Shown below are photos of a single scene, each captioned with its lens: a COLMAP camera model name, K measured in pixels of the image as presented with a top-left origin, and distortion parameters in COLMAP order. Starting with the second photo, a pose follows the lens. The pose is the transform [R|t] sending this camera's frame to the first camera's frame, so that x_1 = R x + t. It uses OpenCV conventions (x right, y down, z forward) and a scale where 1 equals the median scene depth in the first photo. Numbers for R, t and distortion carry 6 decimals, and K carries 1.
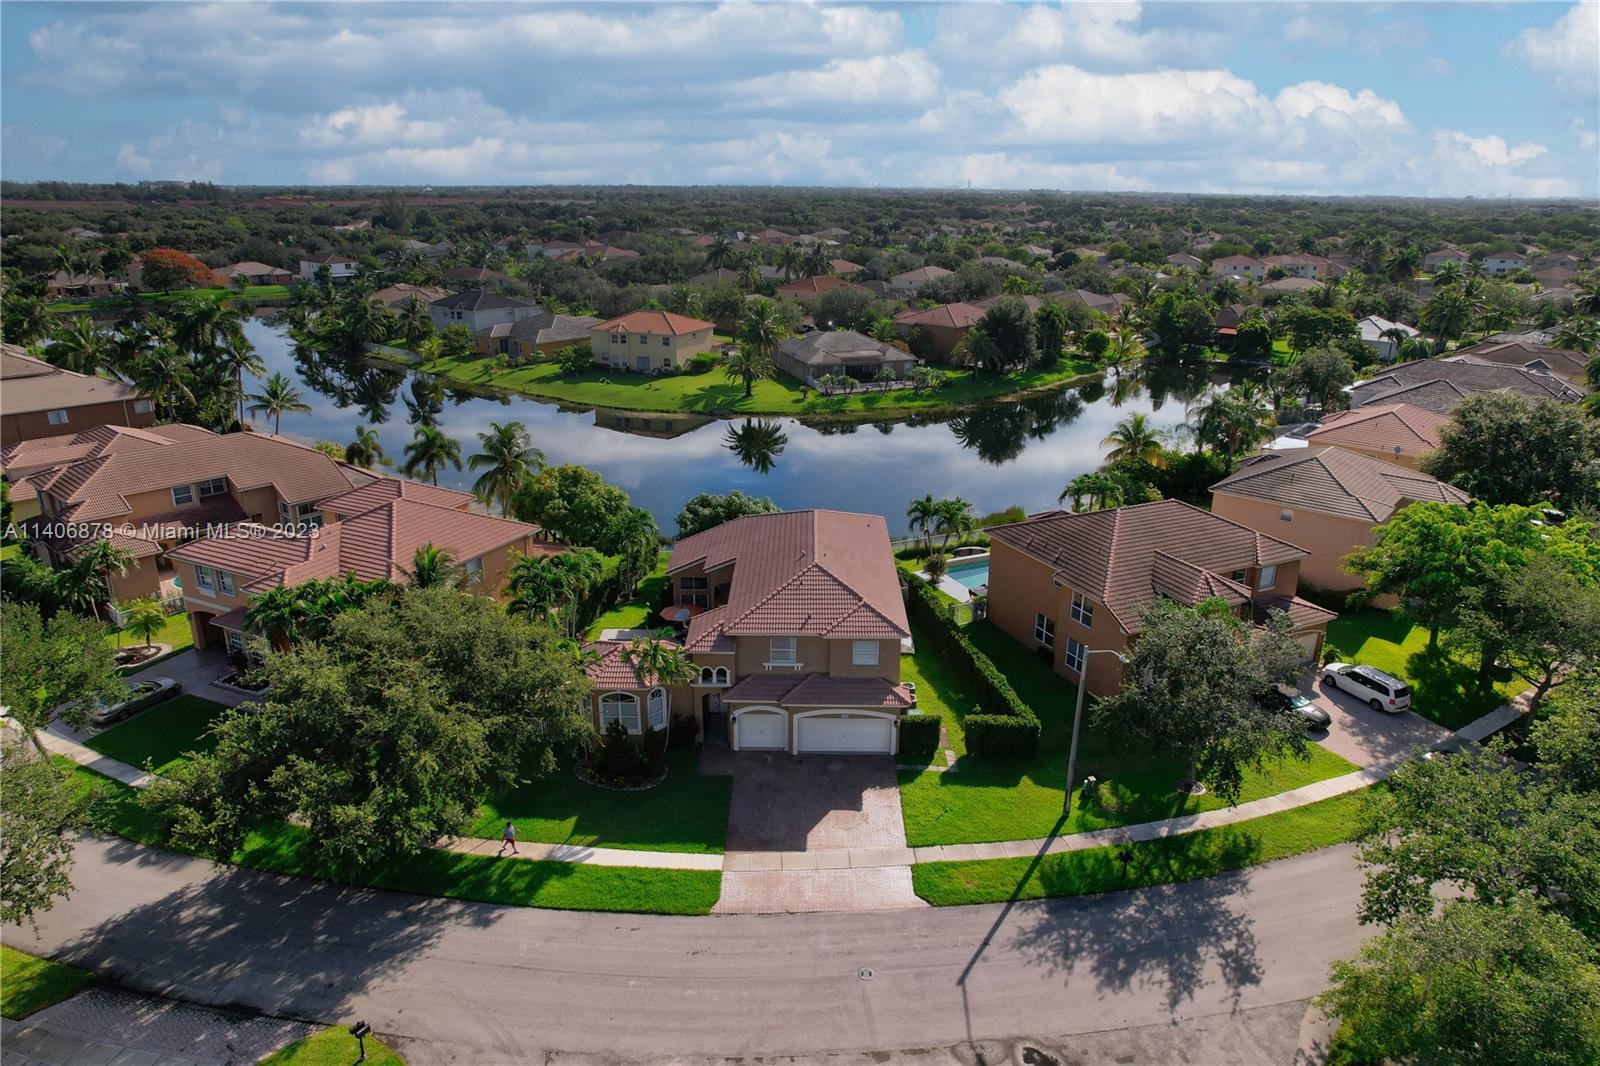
lens RADIAL K [[993.2, 0, 800.0], [0, 993.2, 533.0], [0, 0, 1]] dist [-0.047028, 0.001213]
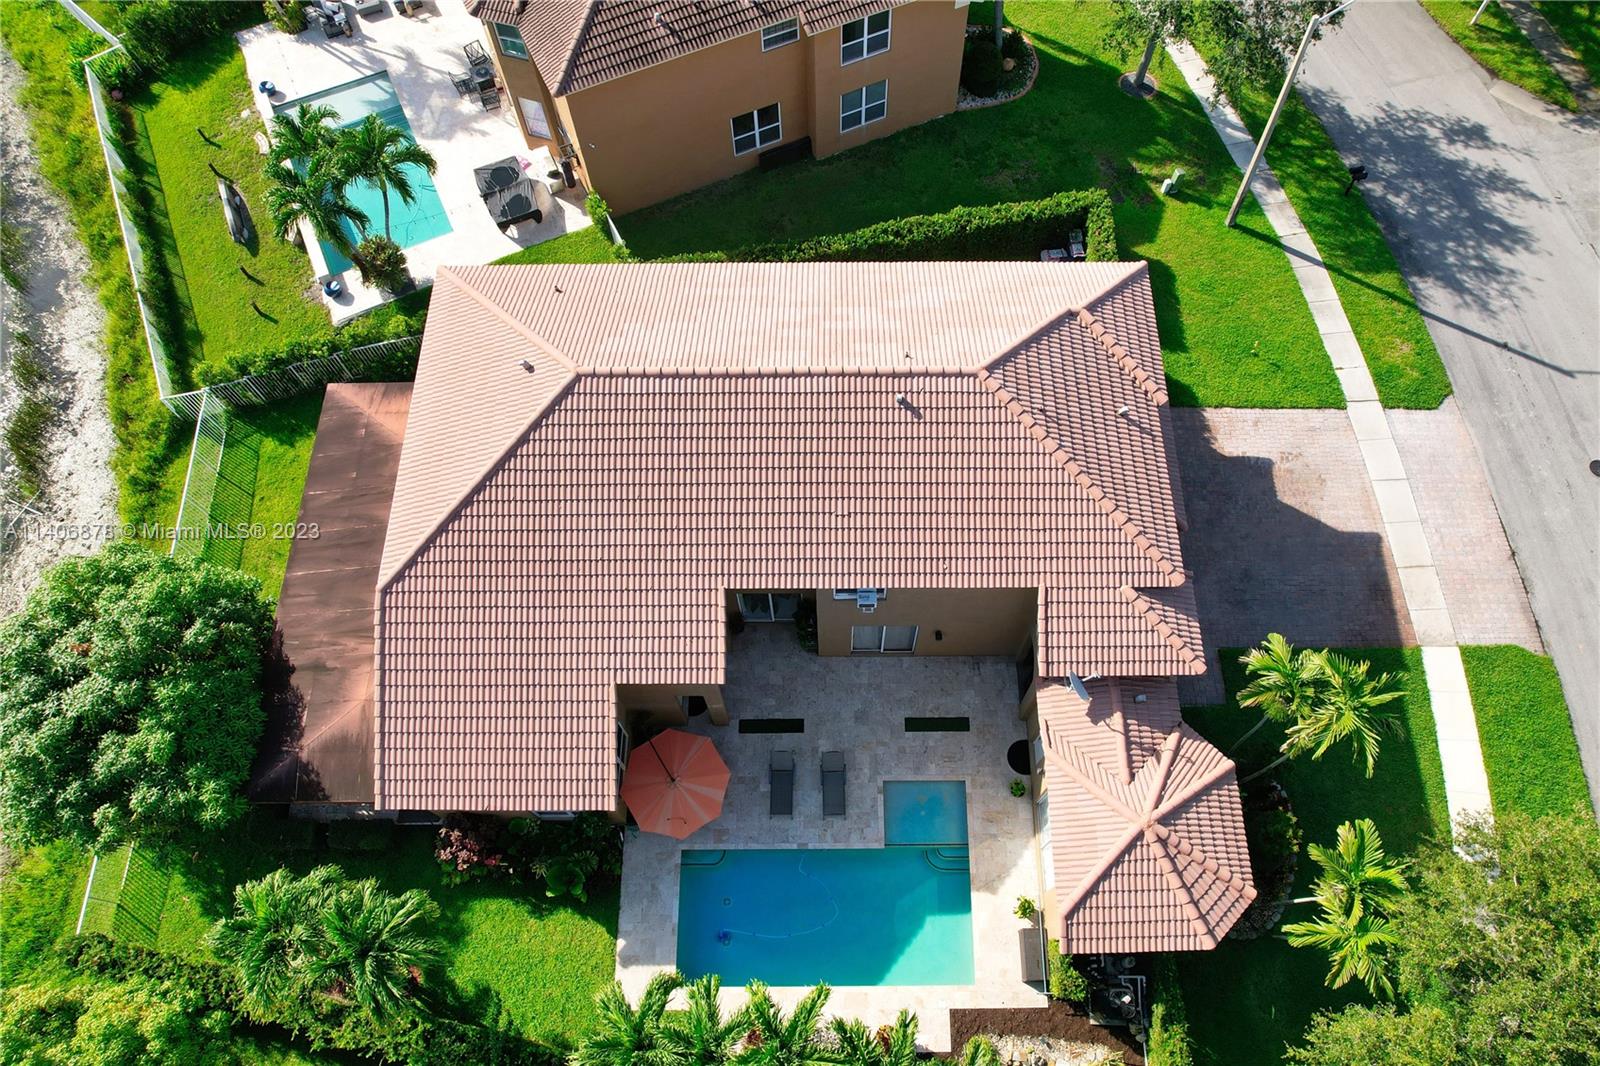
lens RADIAL K [[1085.5, 0, 817.2], [0, 1085.5, 534.7], [0, 0, 1]] dist [-0.063212, 0.046699]
pose [[-0.007117, -0.910949, 0.412457, -0.278365], [0.337684, 0.386049, 0.858450, -0.424208], [-0.941233, 0.145389, 0.304865, 1.060905]]
